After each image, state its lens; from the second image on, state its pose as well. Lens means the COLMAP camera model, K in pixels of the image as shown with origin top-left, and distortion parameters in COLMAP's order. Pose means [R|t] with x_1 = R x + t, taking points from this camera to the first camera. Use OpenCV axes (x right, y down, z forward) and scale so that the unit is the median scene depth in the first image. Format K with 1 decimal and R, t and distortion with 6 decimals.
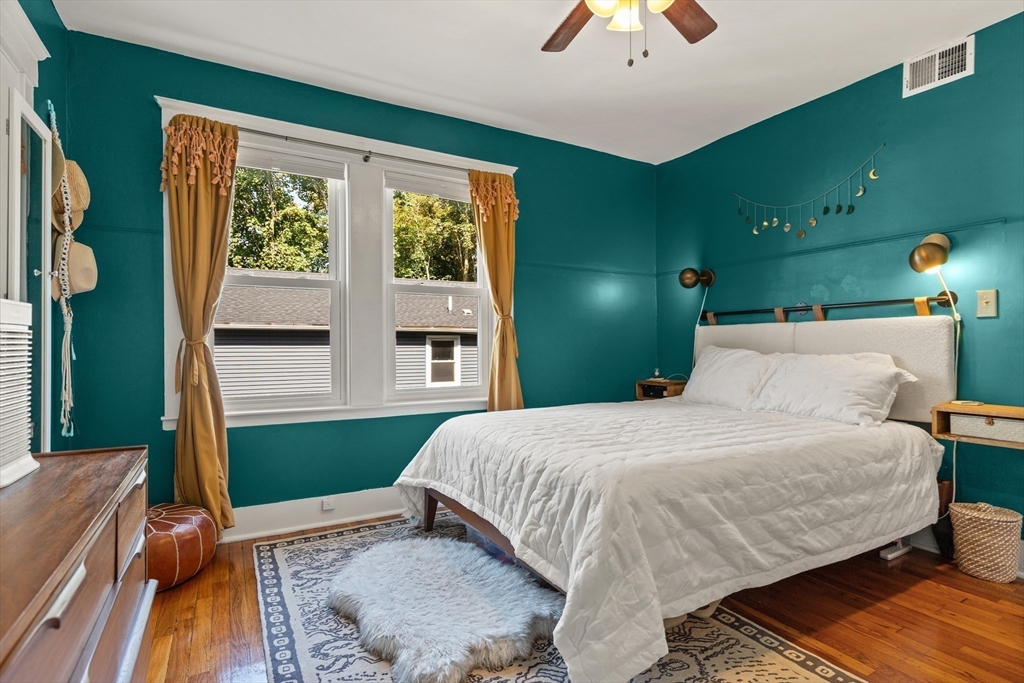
lens RADIAL K [[516.4, 0, 515.2], [0, 516.4, 344.9], [0, 0, 1]] dist [-0.002888, -0.000373]
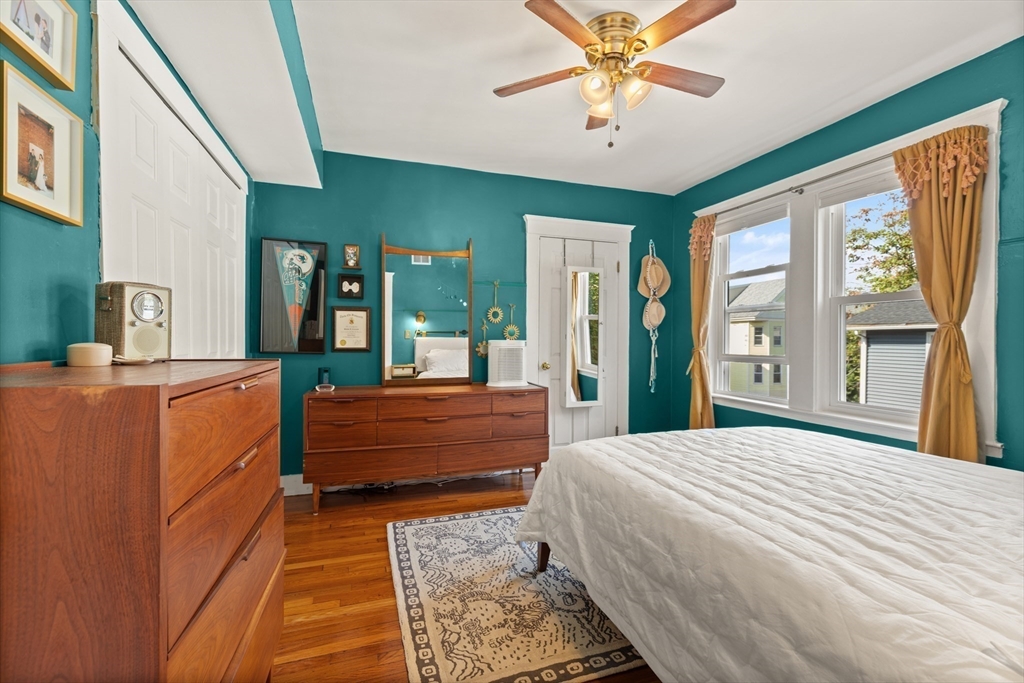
lens RADIAL K [[458.8, 0, 514.1], [0, 458.8, 336.5], [0, 0, 1]] dist [0.002725, 0.000000]
pose [[-0.192160, 0.000005, -0.981364, 1.276373], [-0.006661, 0.999977, 0.001309, -0.063754], [0.981341, 0.006788, -0.192155, 0.905870]]
